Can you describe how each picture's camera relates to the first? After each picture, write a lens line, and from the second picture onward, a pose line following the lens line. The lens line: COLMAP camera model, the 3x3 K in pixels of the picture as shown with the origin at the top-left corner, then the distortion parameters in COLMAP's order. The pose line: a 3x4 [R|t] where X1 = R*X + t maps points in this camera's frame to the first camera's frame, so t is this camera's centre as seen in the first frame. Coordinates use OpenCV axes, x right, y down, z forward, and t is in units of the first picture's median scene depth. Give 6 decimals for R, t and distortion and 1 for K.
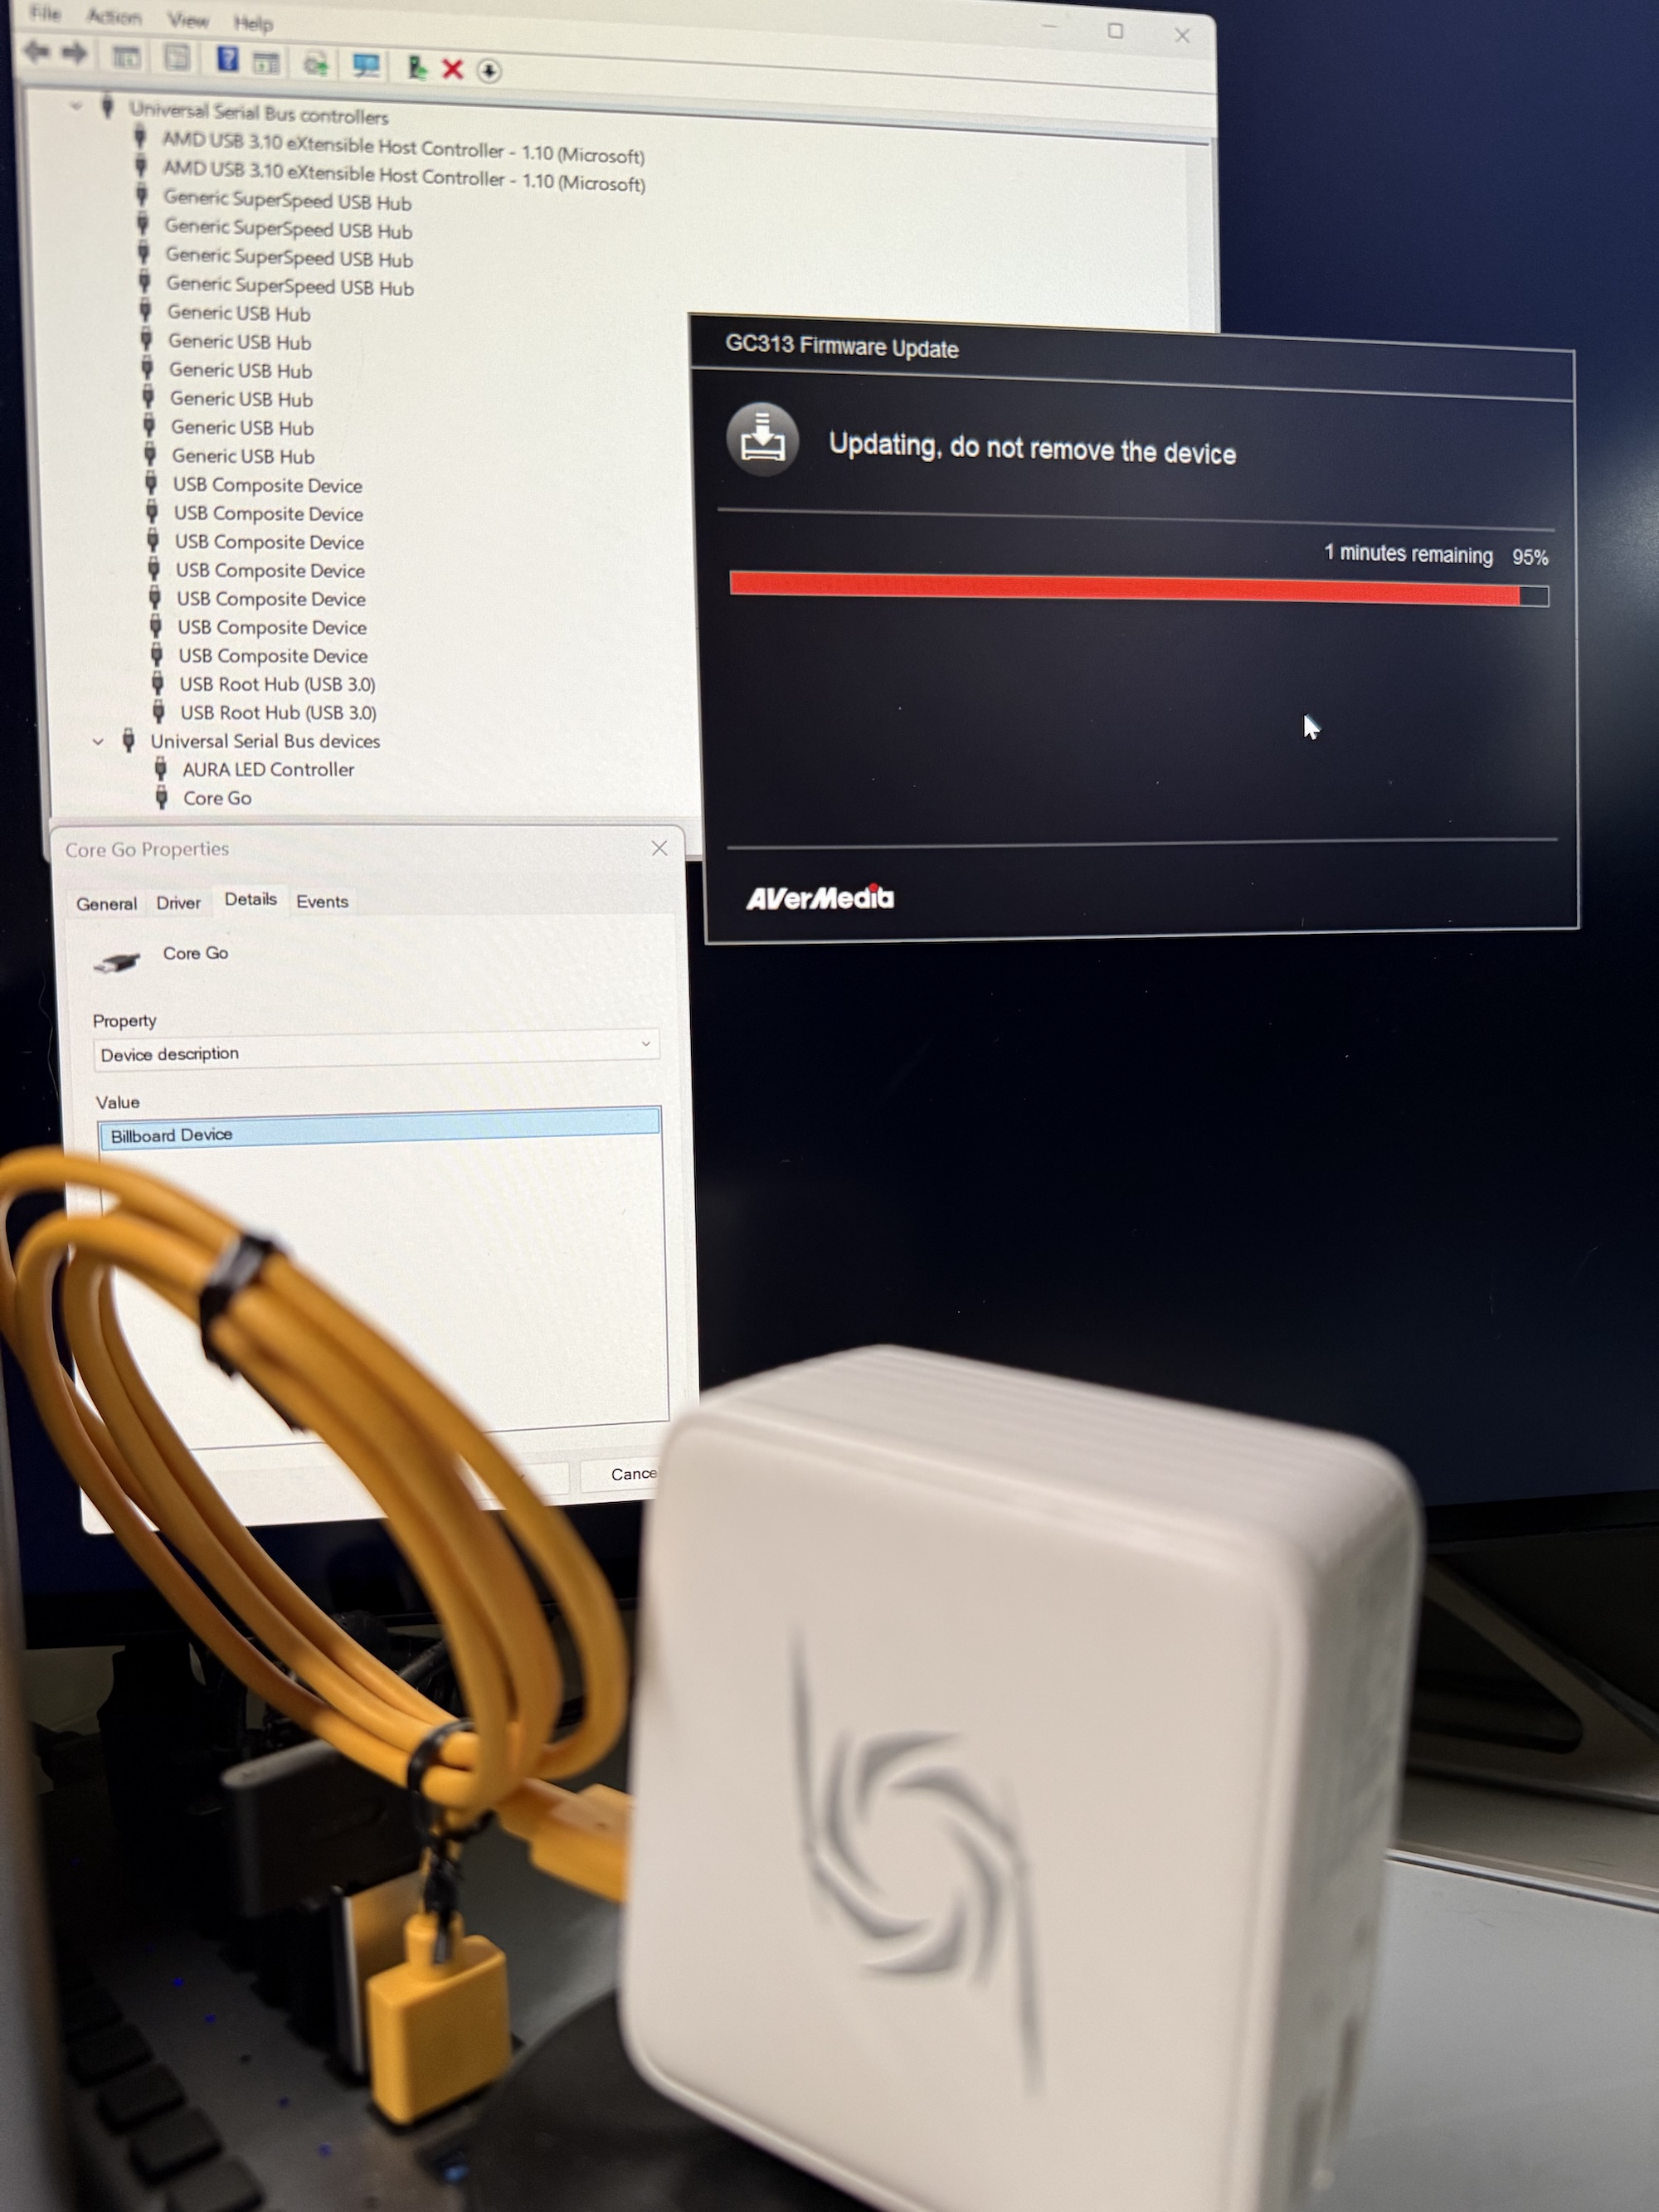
lens RADIAL K [[1709.9, 0, 831.7], [0, 1709.9, 1104.8], [0, 0, 1]] dist [-0.042703, 0.020227]
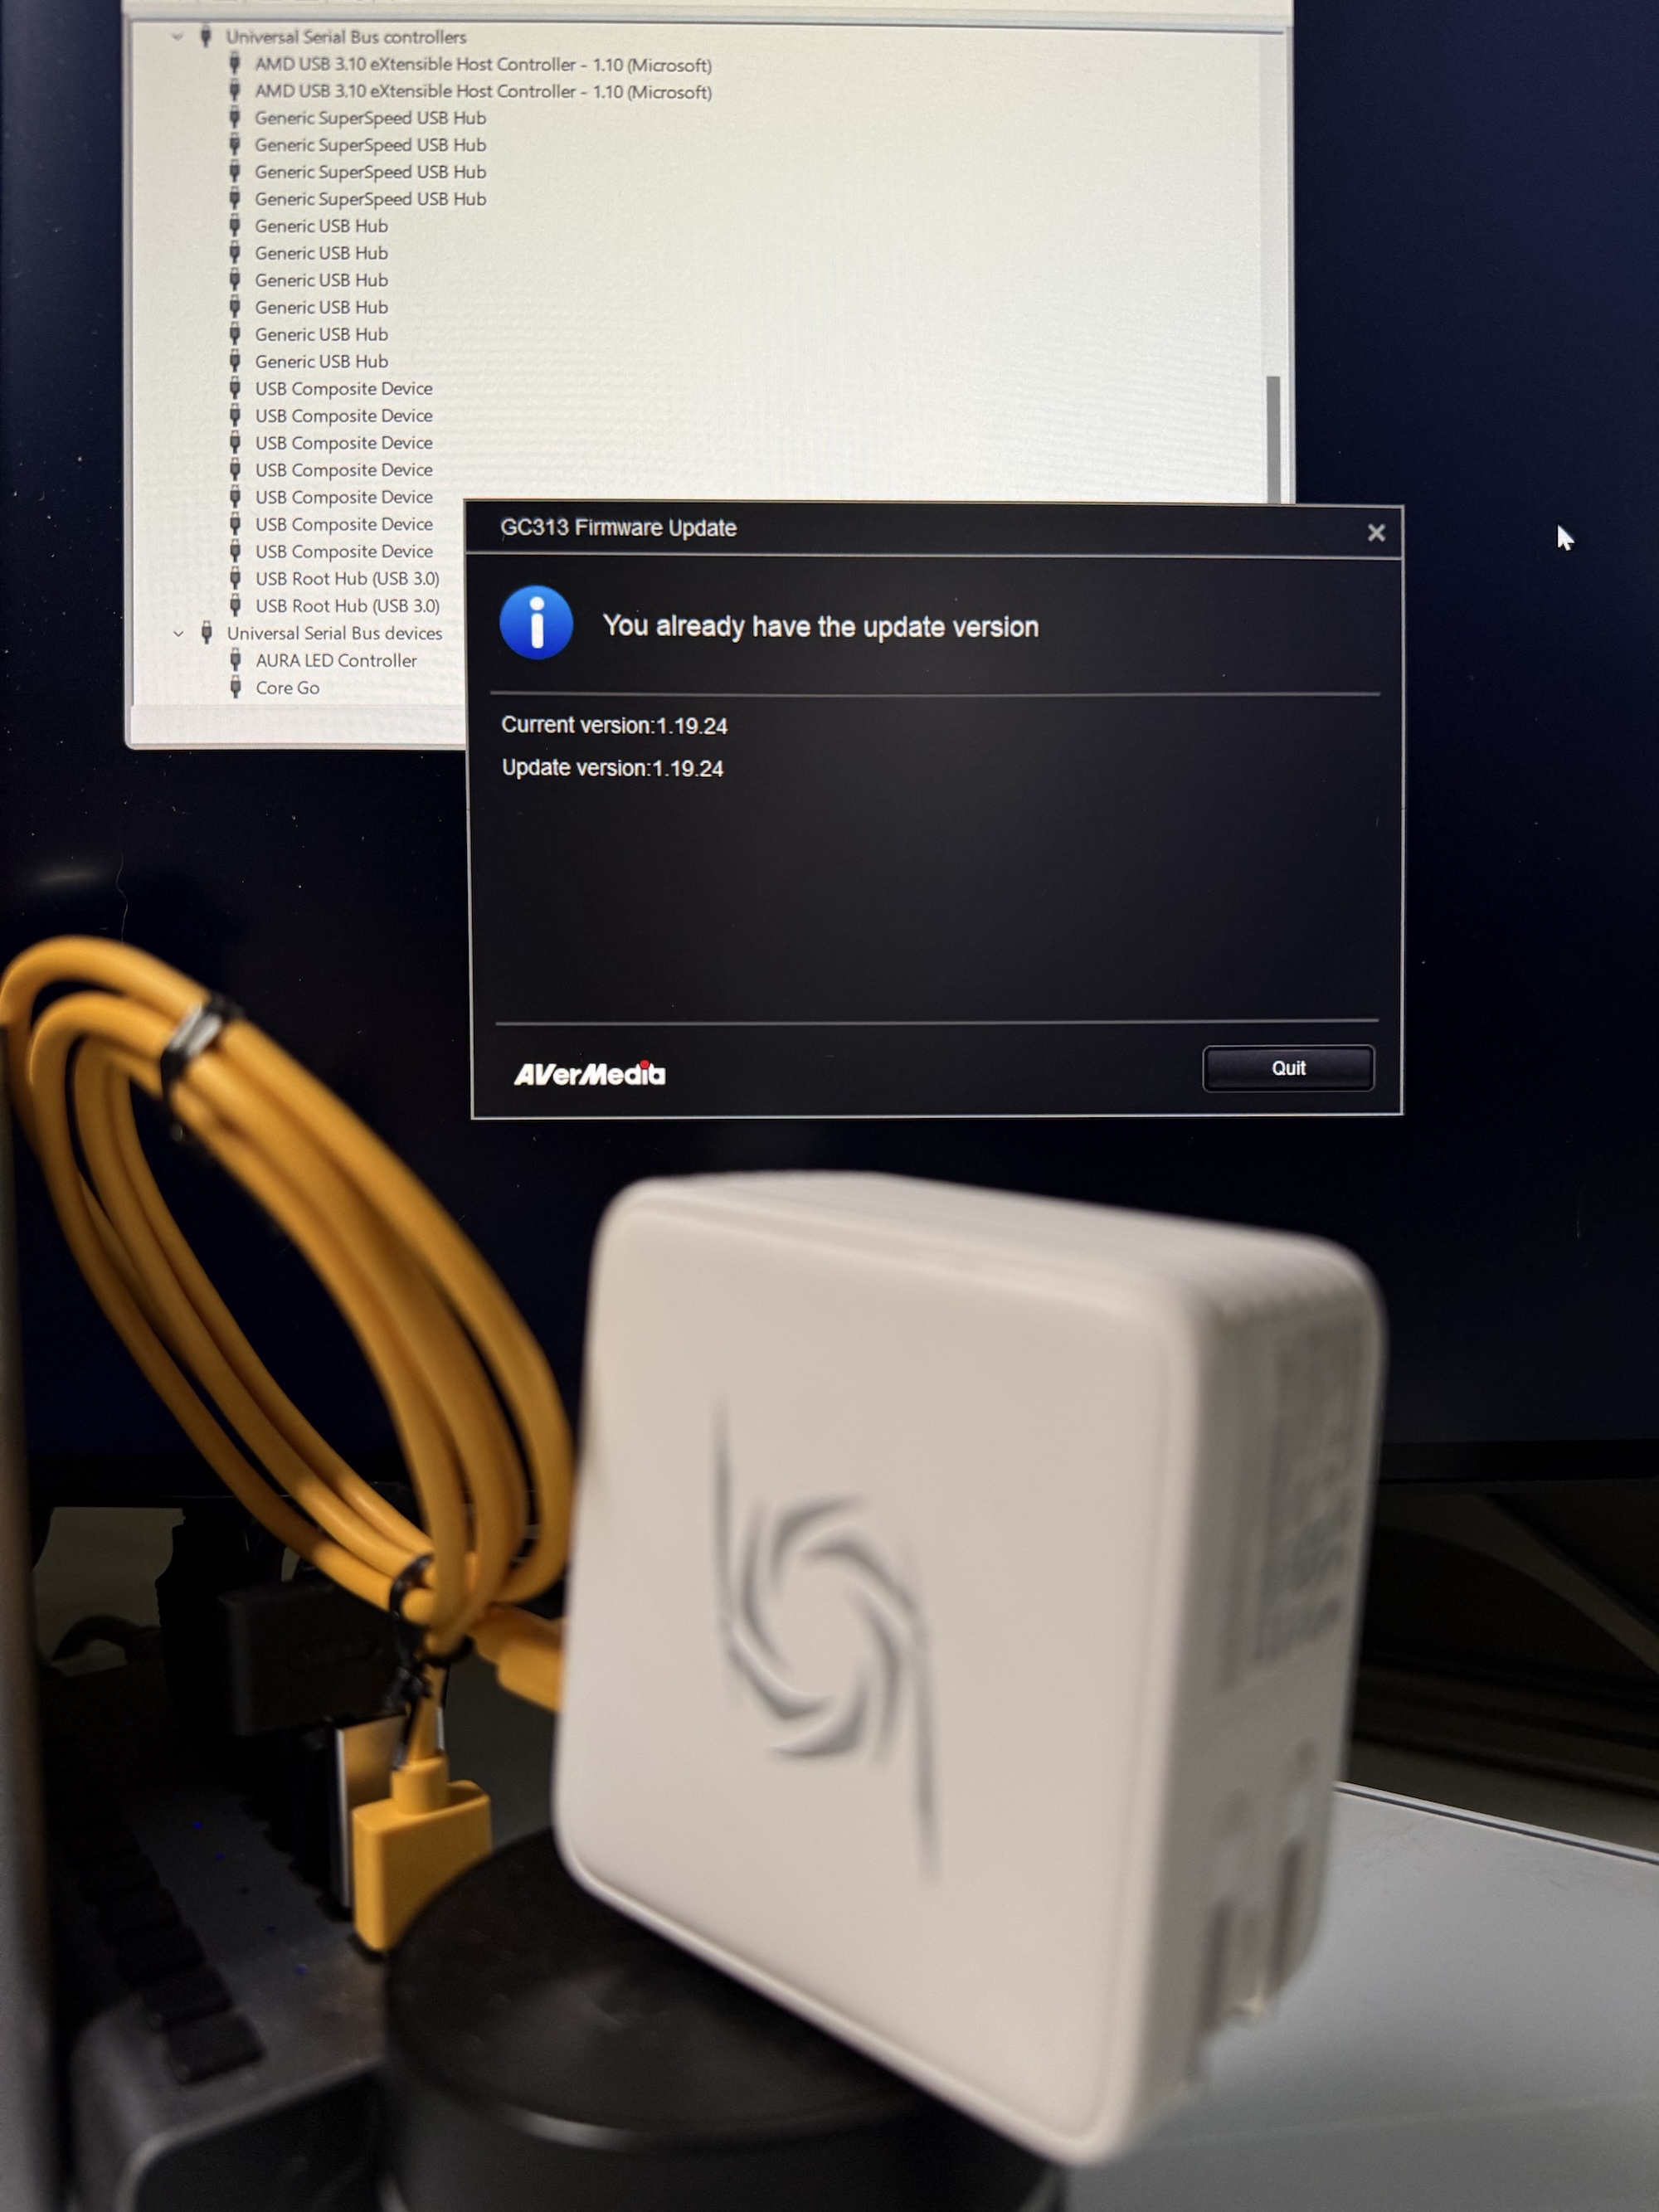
lens RADIAL K [[1709.9, 0, 838.8], [0, 1709.9, 1127.3], [0, 0, 1]] dist [-0.042703, 0.020227]
pose [[0.993336, 0.020797, -0.113366, 0.096218], [-0.023942, 0.999363, -0.026458, 0.107489], [0.112744, 0.028996, 0.993201, 0.016005]]
